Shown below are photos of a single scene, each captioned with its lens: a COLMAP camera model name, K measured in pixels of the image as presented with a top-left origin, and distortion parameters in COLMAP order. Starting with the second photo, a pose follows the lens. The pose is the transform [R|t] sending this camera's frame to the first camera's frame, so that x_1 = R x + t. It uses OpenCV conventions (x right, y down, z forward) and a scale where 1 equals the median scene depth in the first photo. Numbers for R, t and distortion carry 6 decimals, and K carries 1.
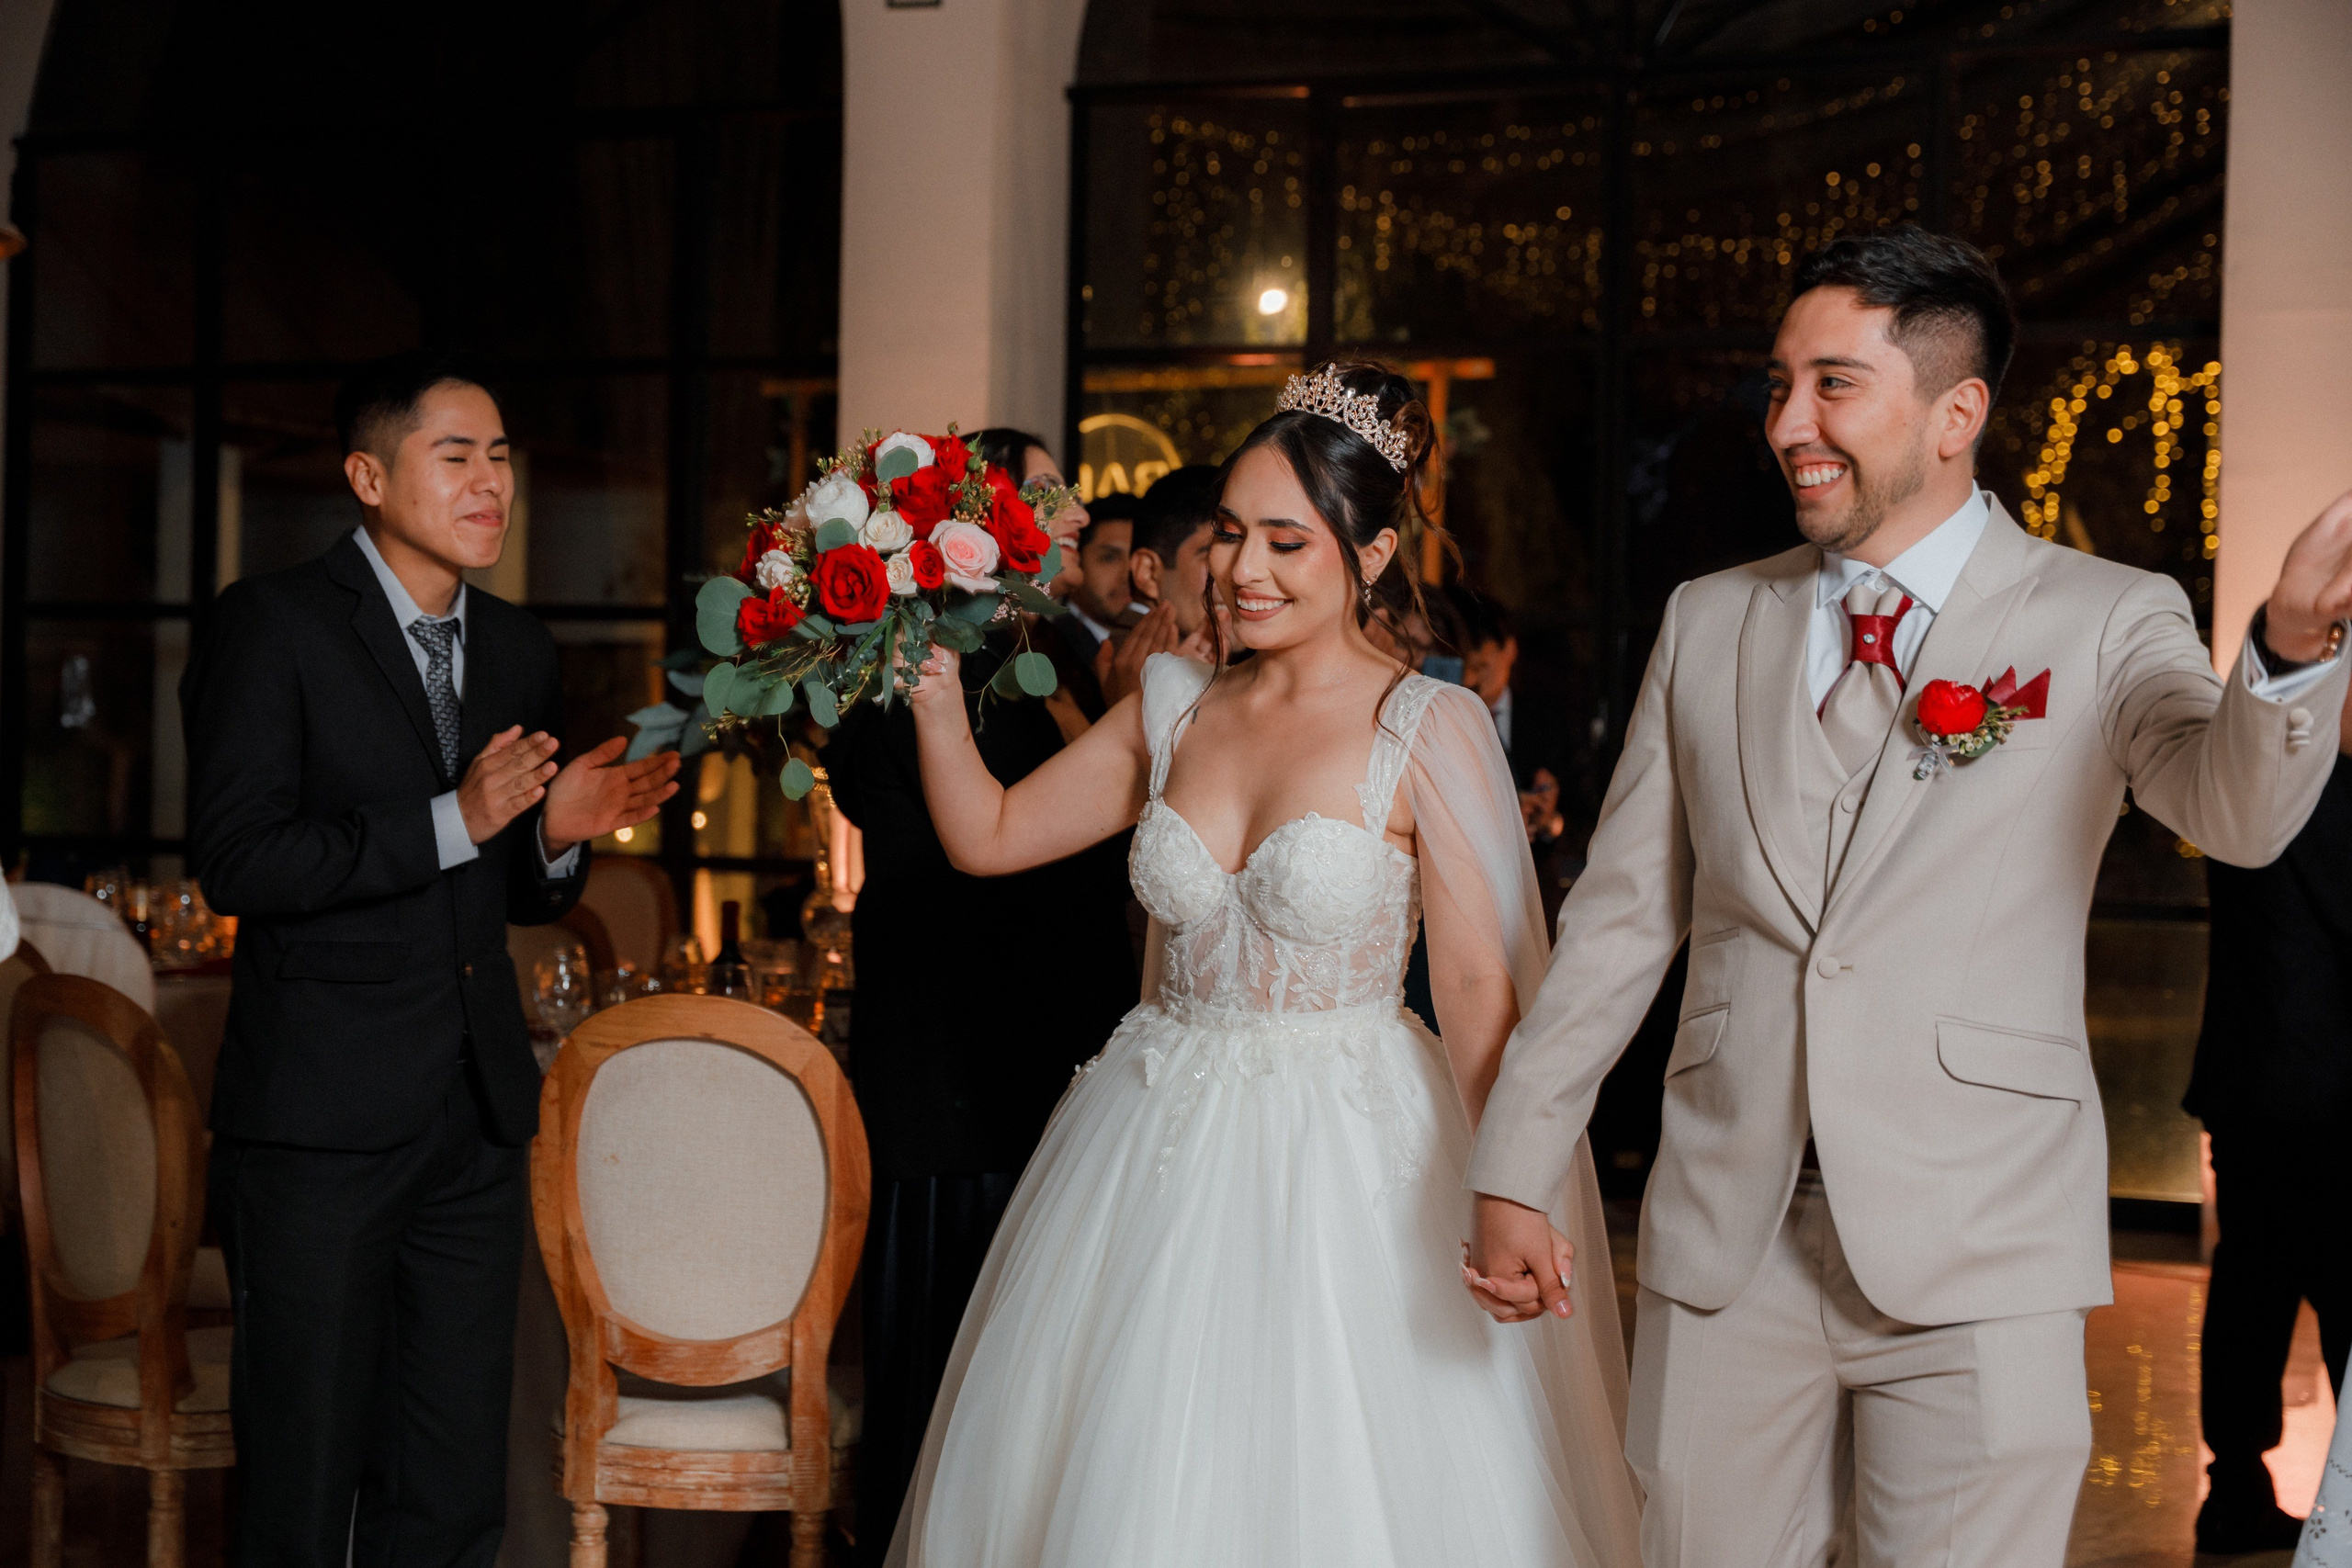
lens RADIAL K [[3523.8, 0, 1176.0], [0, 3523.8, 784.0], [0, 0, 1]] dist [0.024178, -0.067998]
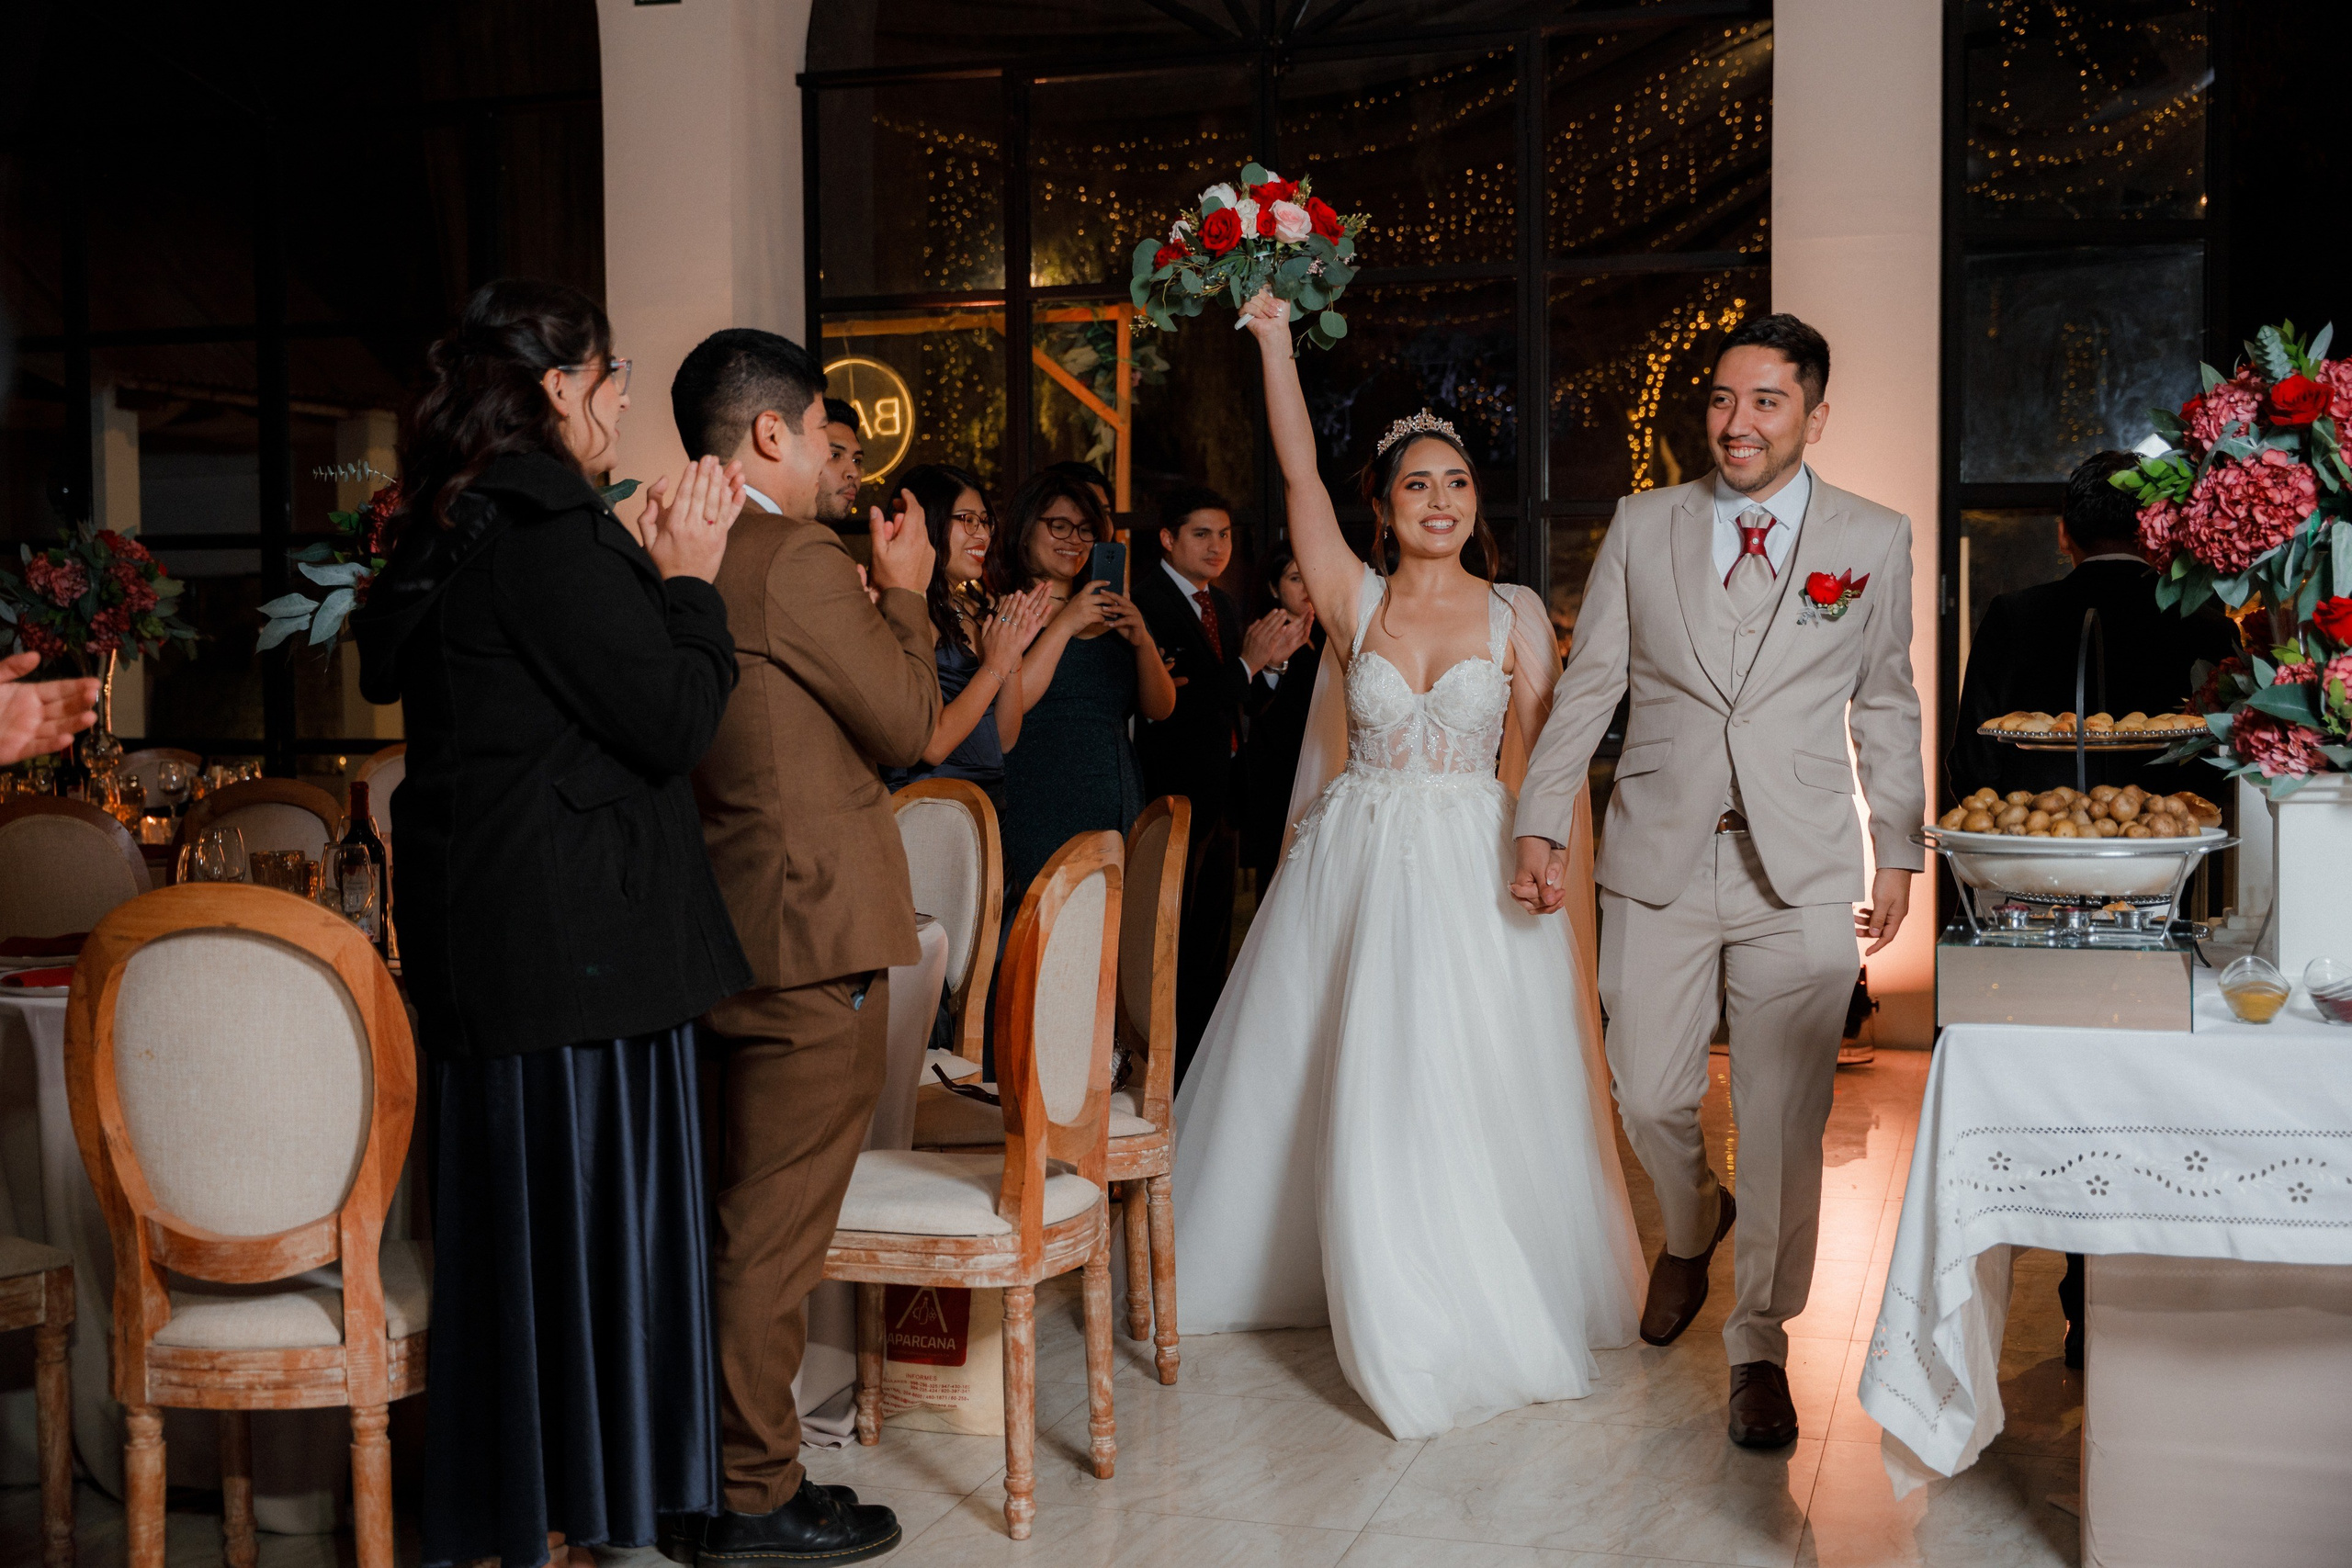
lens RADIAL K [[2632.8, 0, 1176.0], [0, 2632.8, 784.0], [0, 0, 1]] dist [-0.011123, -0.005562]
pose [[0.997673, -0.032449, 0.059959, 0.081517], [0.029896, 0.998628, 0.042999, 0.009582], [-0.061272, -0.041106, 0.997274, 0.266080]]
